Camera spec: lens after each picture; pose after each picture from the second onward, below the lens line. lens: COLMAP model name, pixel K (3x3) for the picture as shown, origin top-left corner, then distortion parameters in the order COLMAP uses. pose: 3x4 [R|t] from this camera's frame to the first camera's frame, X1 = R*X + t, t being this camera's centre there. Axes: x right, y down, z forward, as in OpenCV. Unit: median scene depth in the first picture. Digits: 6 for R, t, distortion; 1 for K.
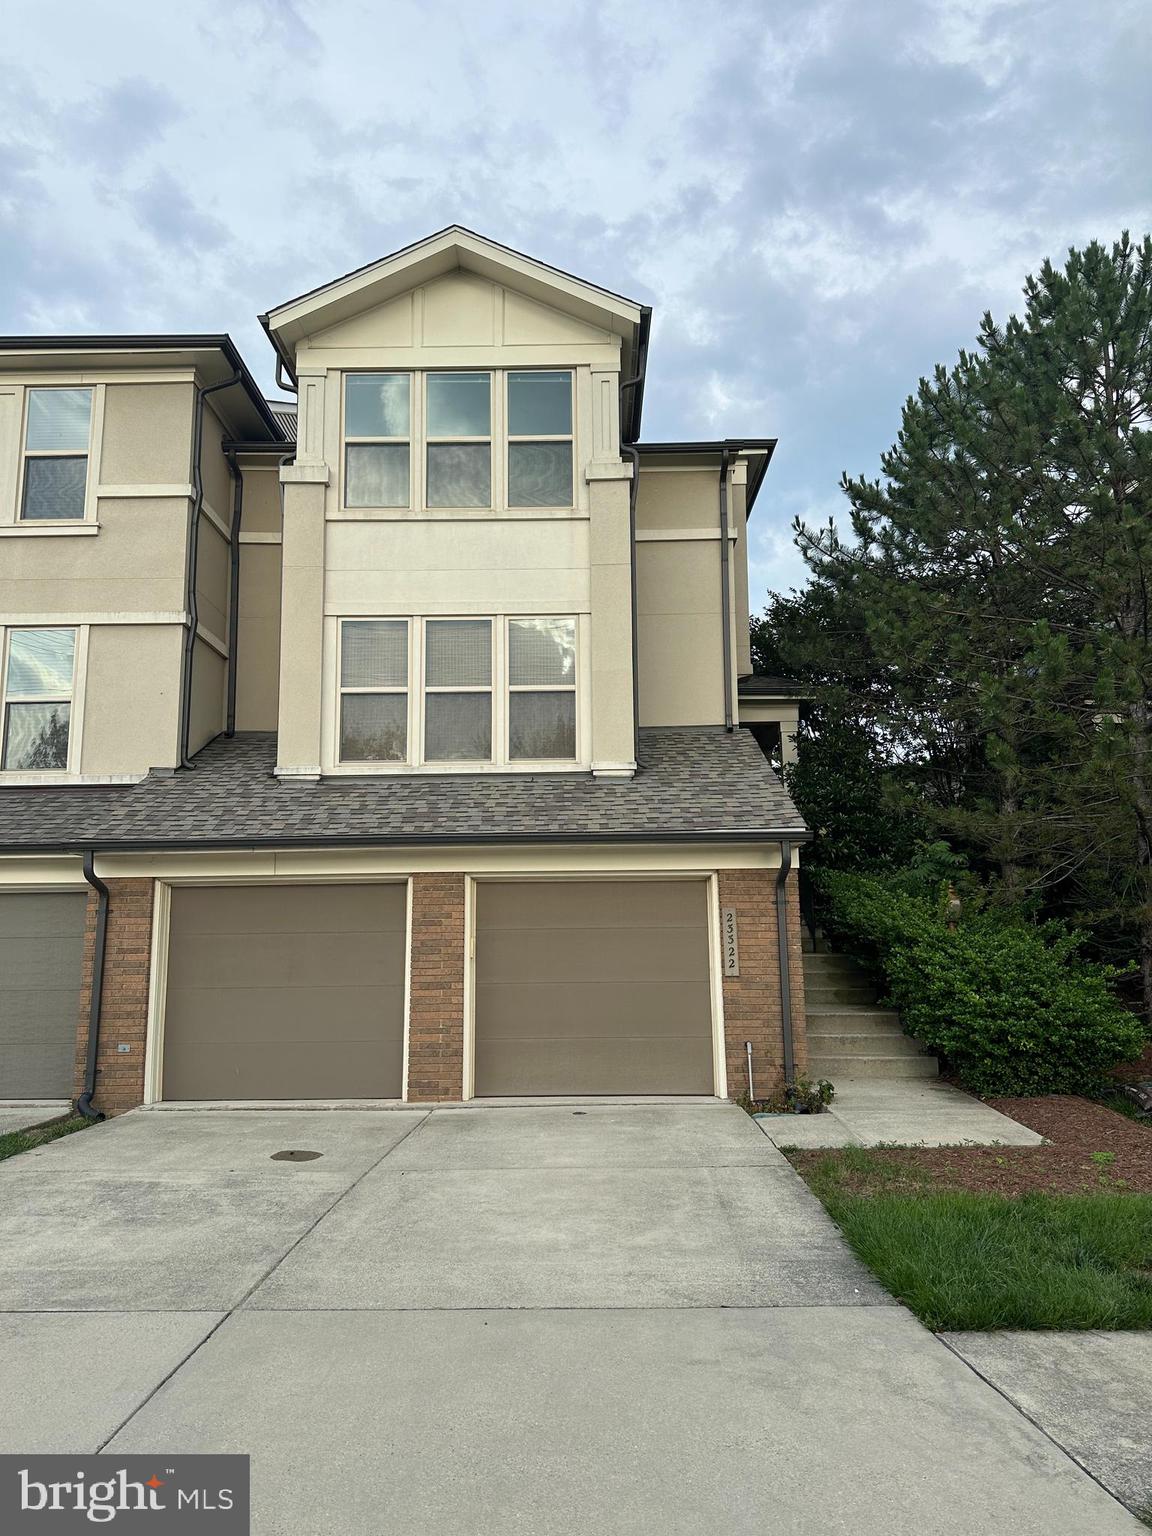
lens RADIAL K [[1107.3, 0, 566.1], [0, 1107.3, 767.6], [0, 0, 1]] dist [0.008600, -0.012978]
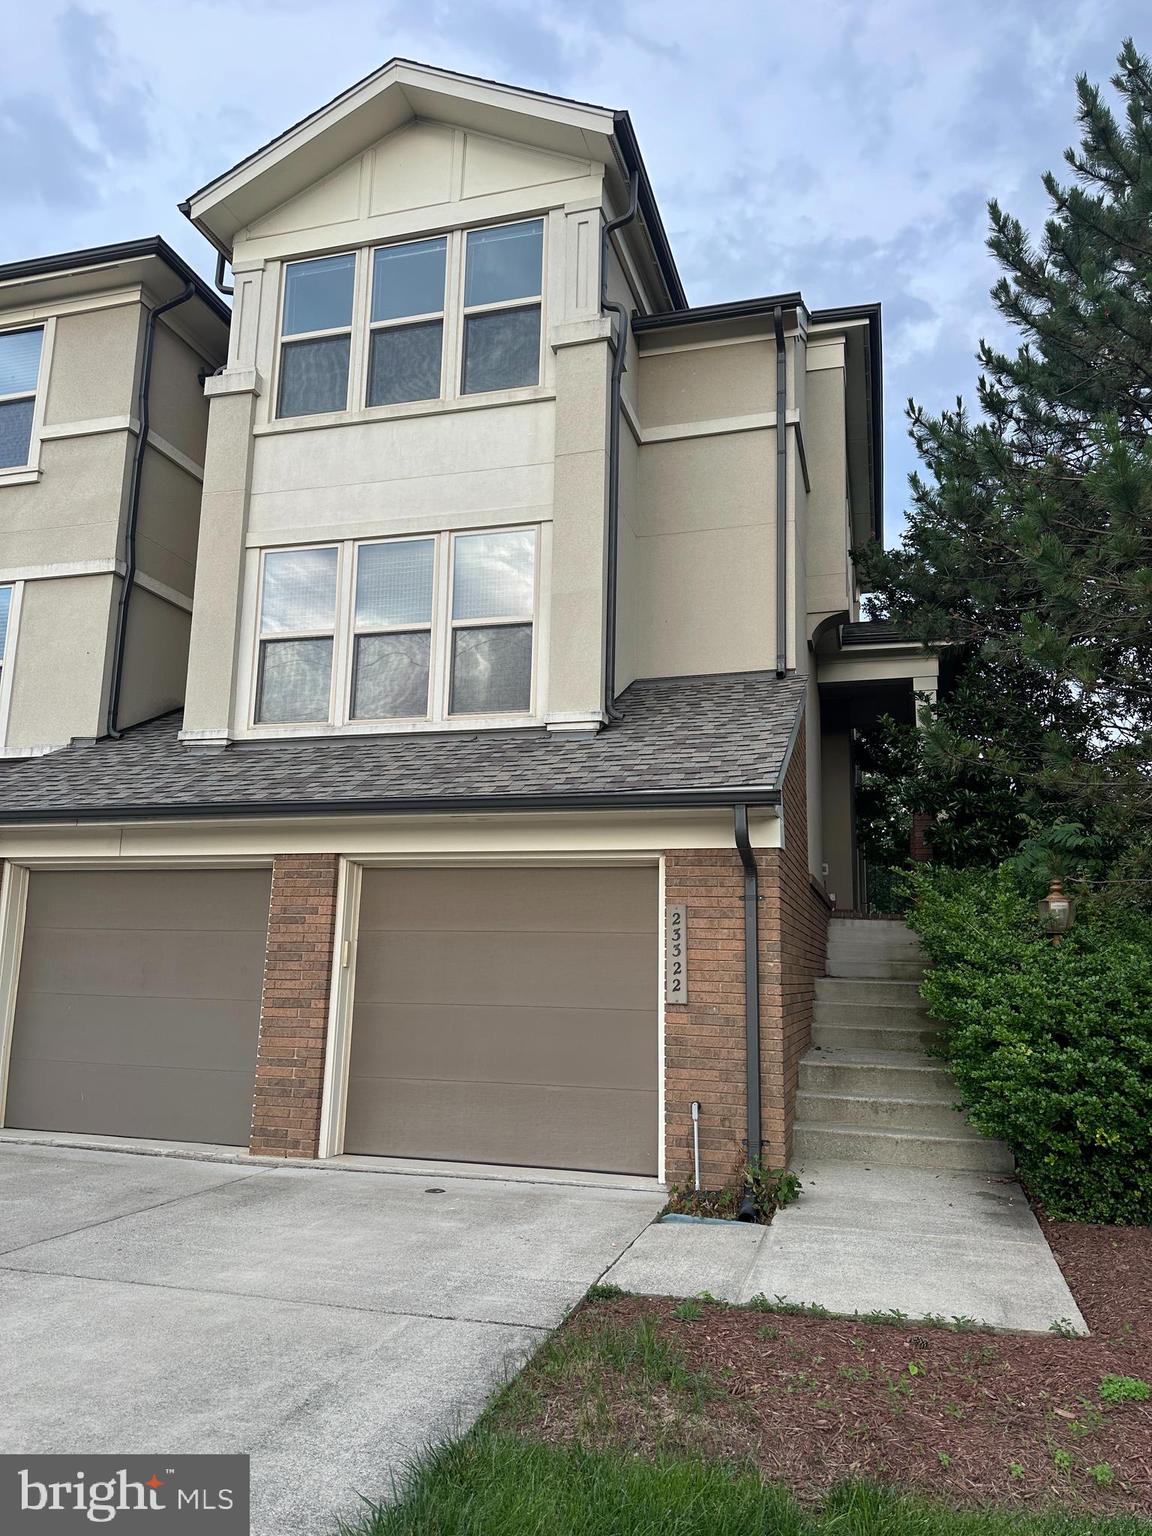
lens RADIAL K [[1107.3, 0, 584.2], [0, 1107.3, 769.1], [0, 0, 1]] dist [0.008600, -0.012978]
pose [[0.962844, -0.019646, -0.269343, 0.242580], [0.013814, 0.999628, -0.023528, 0.049645], [0.269705, 0.018933, 0.962757, 0.274878]]
